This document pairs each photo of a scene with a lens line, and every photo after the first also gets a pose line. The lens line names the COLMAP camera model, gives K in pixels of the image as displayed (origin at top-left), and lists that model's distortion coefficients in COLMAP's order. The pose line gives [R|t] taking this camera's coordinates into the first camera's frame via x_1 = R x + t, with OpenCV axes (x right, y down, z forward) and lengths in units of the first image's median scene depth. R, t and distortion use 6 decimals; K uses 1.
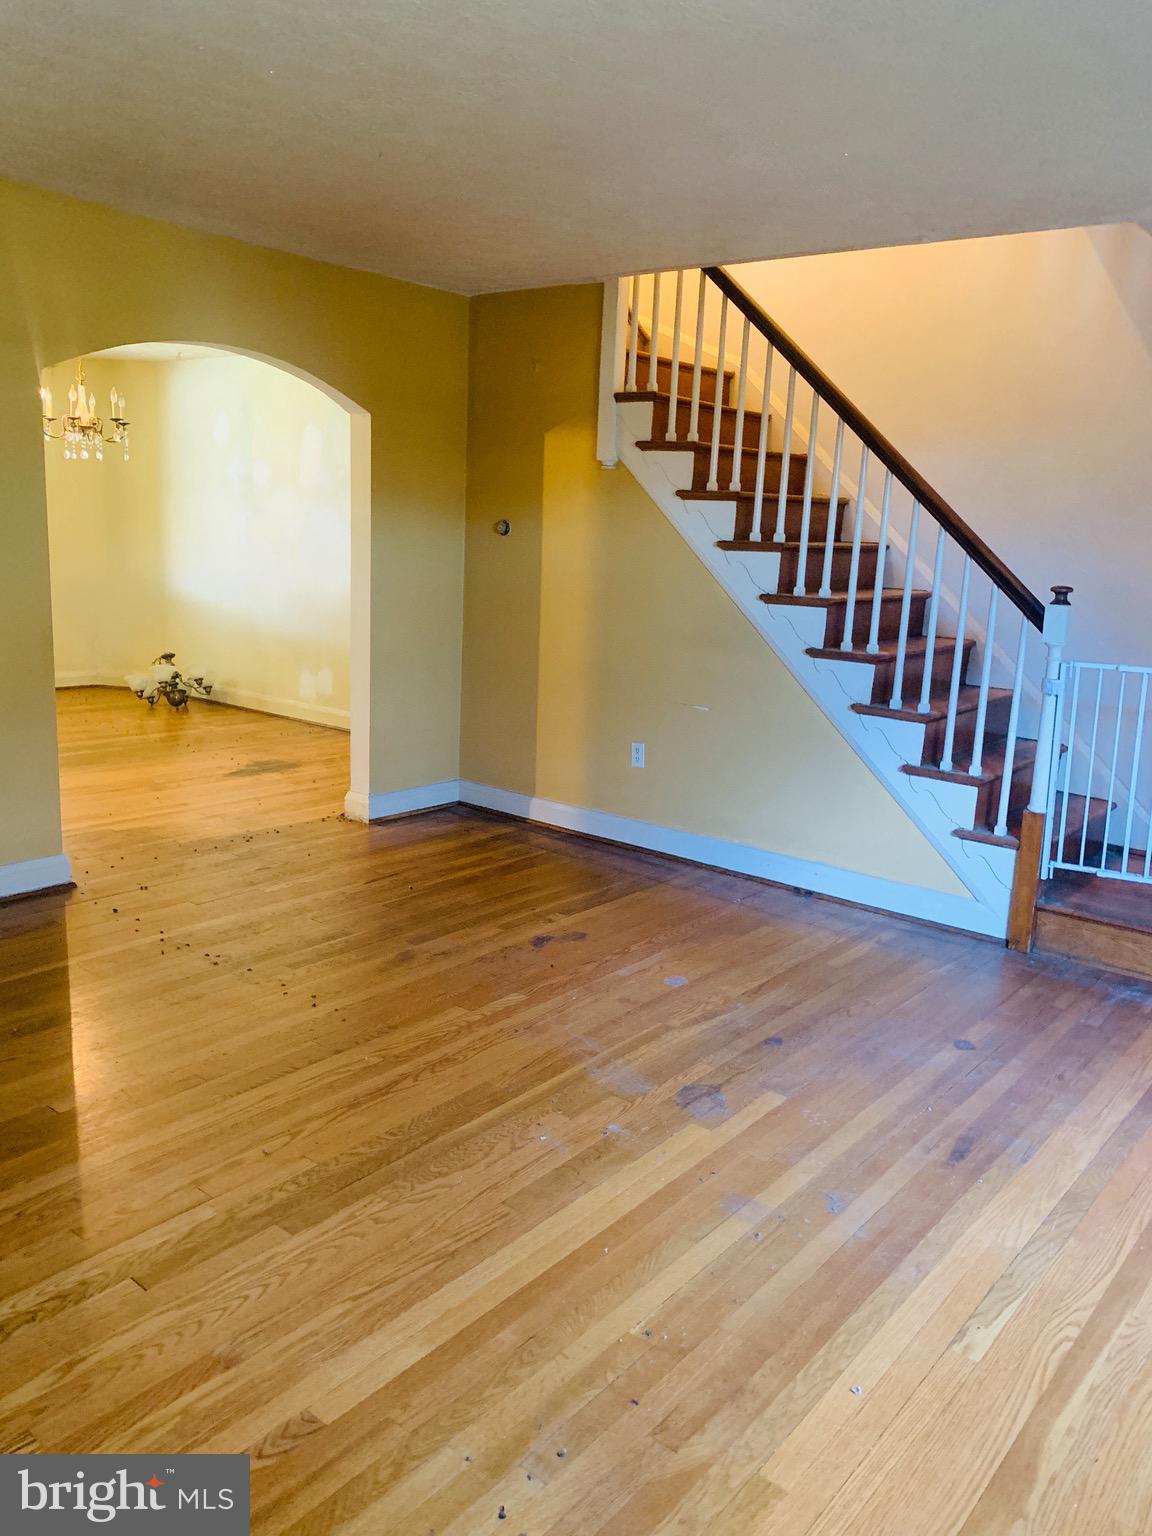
lens RADIAL K [[1171.1, 0, 570.0], [0, 1171.1, 771.9], [0, 0, 1]] dist [0.032028, -0.040663]
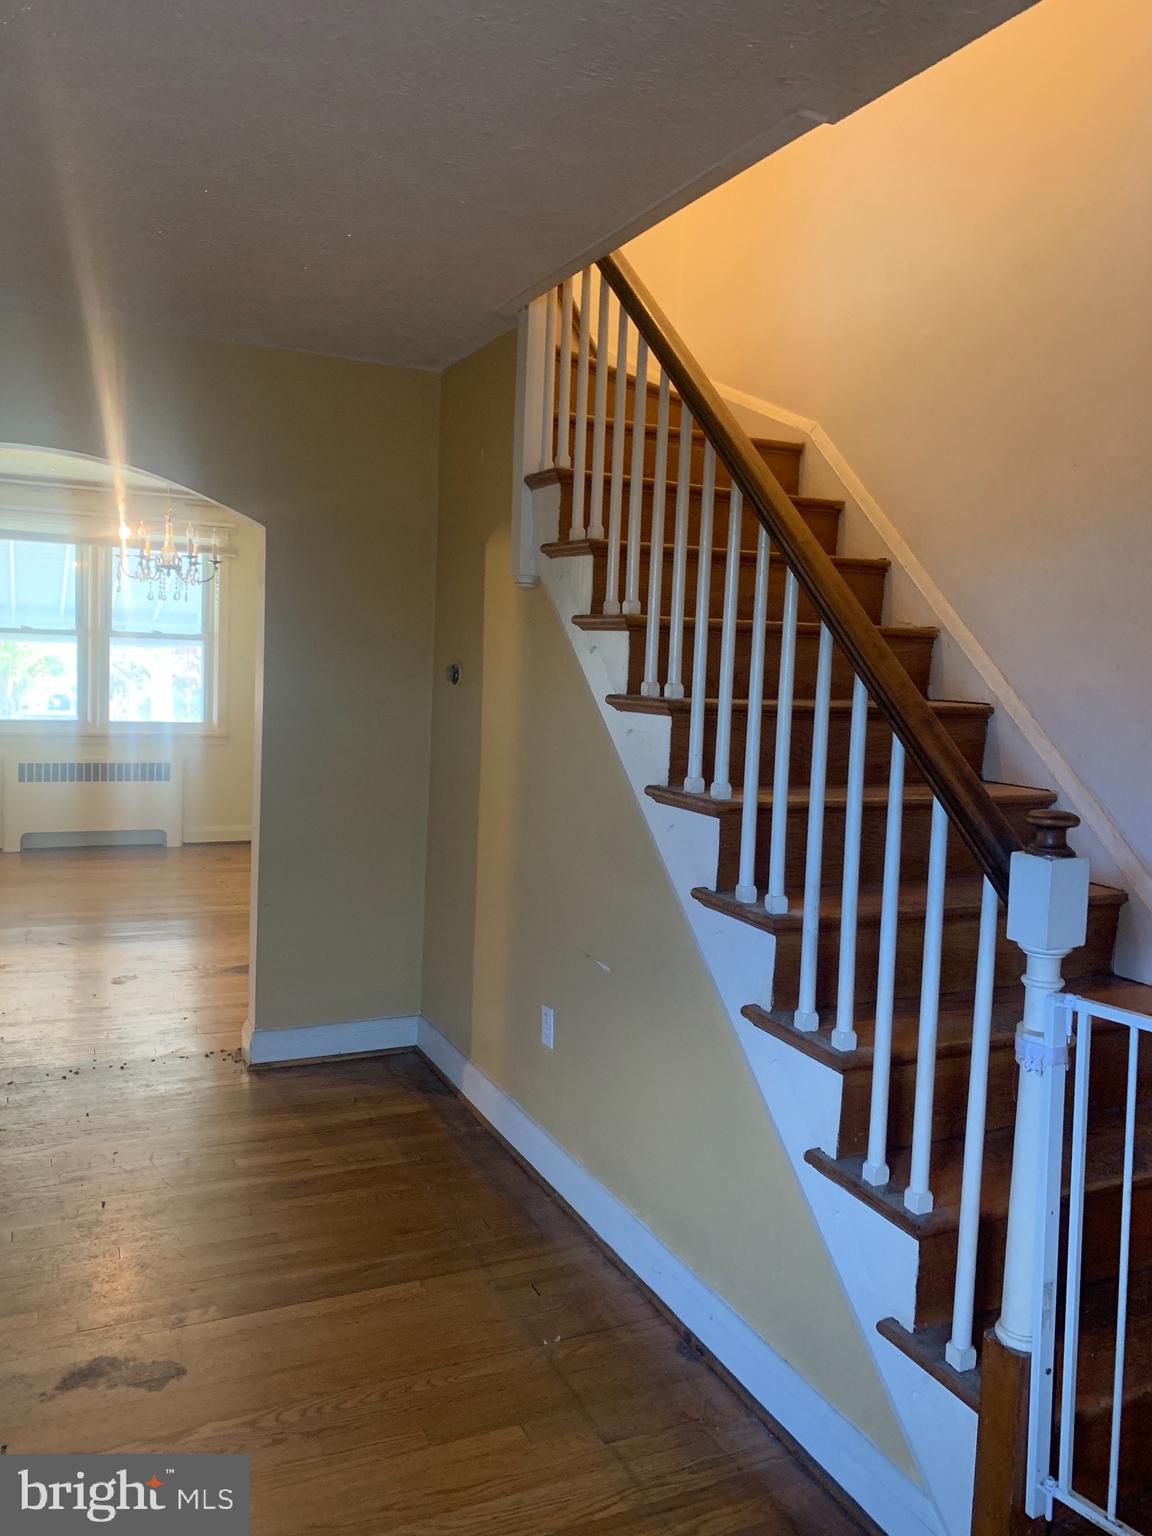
lens RADIAL K [[1171.1, 0, 576.0], [0, 1171.1, 767.1], [0, 0, 1]] dist [0.032028, -0.040663]
pose [[0.919258, 0.036284, -0.391980, 0.329641], [-0.088114, 0.989444, -0.115053, -0.085233], [0.383668, 0.140302, 0.912751, 0.426751]]
